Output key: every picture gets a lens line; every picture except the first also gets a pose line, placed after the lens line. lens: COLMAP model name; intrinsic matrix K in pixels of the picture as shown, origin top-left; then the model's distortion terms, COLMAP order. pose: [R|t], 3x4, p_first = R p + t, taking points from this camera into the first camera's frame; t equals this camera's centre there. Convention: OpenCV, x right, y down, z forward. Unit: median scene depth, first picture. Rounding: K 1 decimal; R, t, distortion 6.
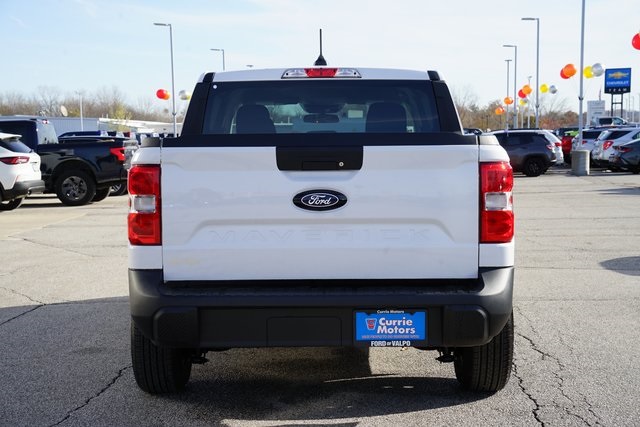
lens RADIAL K [[1134.1, 0, 320.0], [0, 1134.1, 215.0], [0, 0, 1]] dist [0.256335, 0.000000]
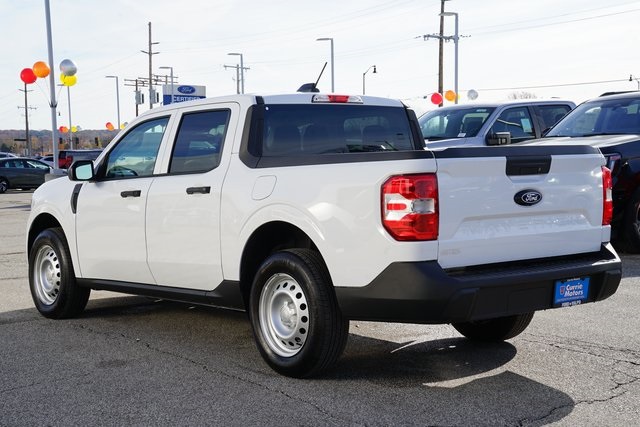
lens RADIAL K [[1044.7, 0, 319.7], [0, 1044.7, 213.2], [0, 0, 1]] dist [0.407217, 0.000000]
pose [[0.773066, -0.043276, 0.632848, -0.945193], [0.053318, 0.998573, 0.003154, -0.011889], [-0.632081, 0.031304, 0.774270, 0.214655]]
